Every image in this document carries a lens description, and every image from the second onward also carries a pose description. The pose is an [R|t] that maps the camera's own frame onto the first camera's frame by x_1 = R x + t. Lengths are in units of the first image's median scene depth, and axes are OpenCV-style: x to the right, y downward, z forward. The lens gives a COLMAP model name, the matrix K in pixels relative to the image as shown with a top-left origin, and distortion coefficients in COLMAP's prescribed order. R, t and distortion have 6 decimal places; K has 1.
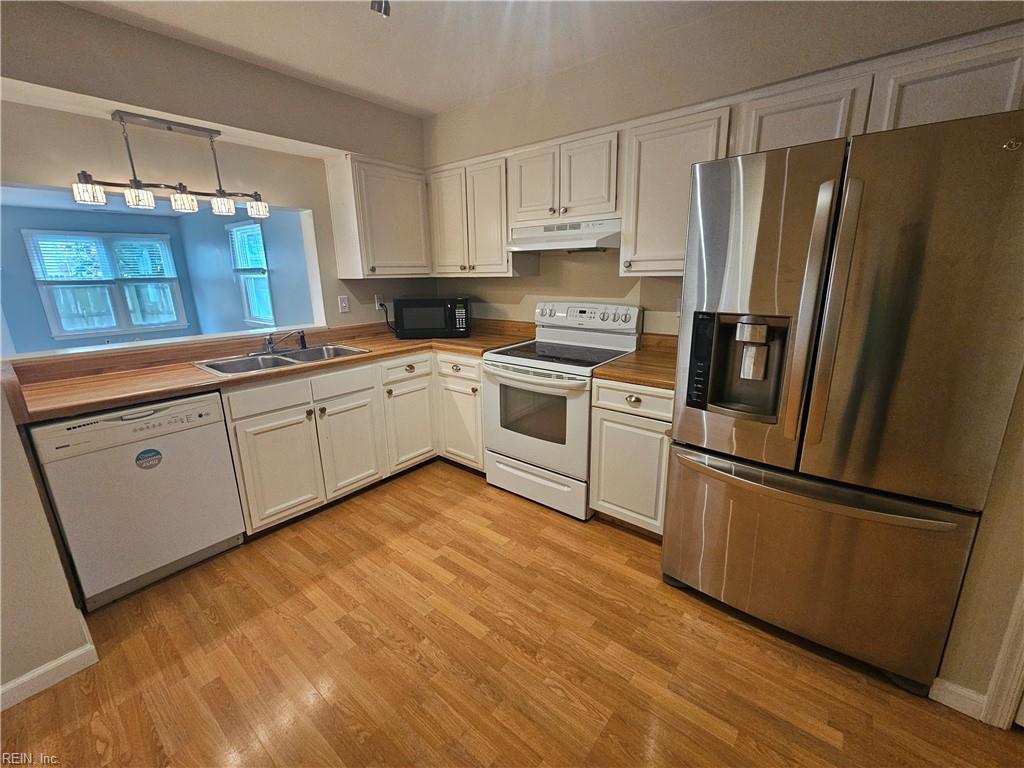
lens RADIAL K [[425.0, 0, 512.7], [0, 425.0, 378.5], [0, 0, 1]] dist [-0.001836, 0.001442]
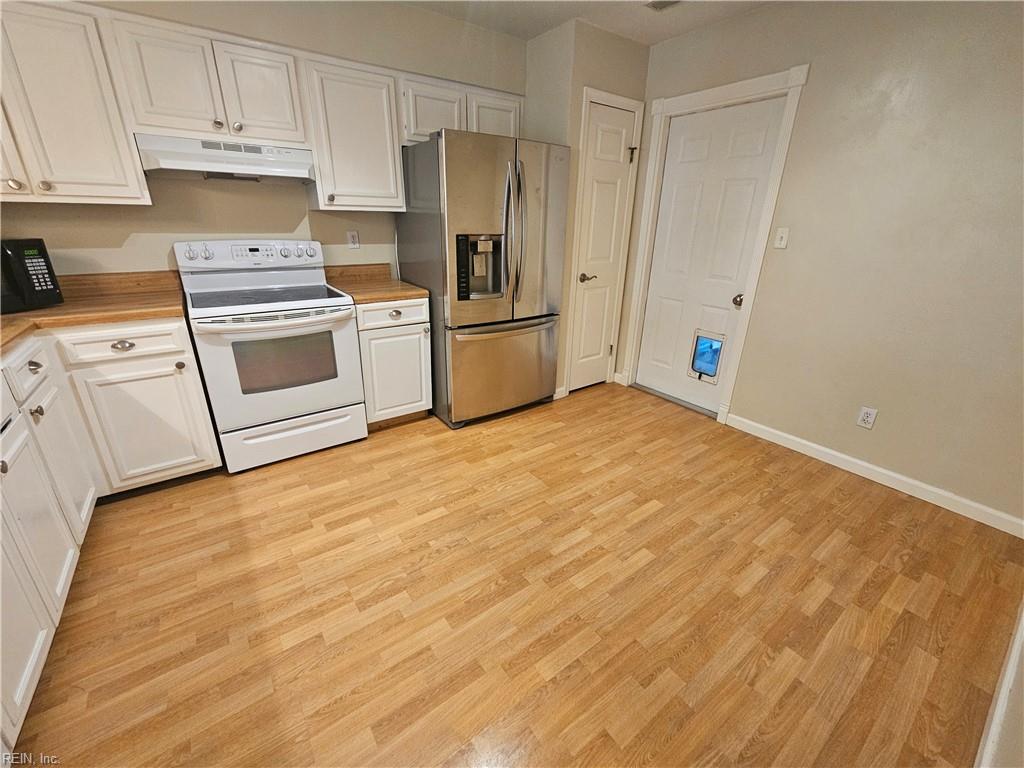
lens RADIAL K [[425.0, 0, 508.3], [0, 425.0, 382.9], [0, 0, 1]] dist [-0.001836, 0.001442]
pose [[0.262069, -0.325493, 0.908501, -0.734672], [0.218052, 0.937030, 0.272815, -0.024232], [-0.940092, 0.126604, 0.316541, 0.290440]]
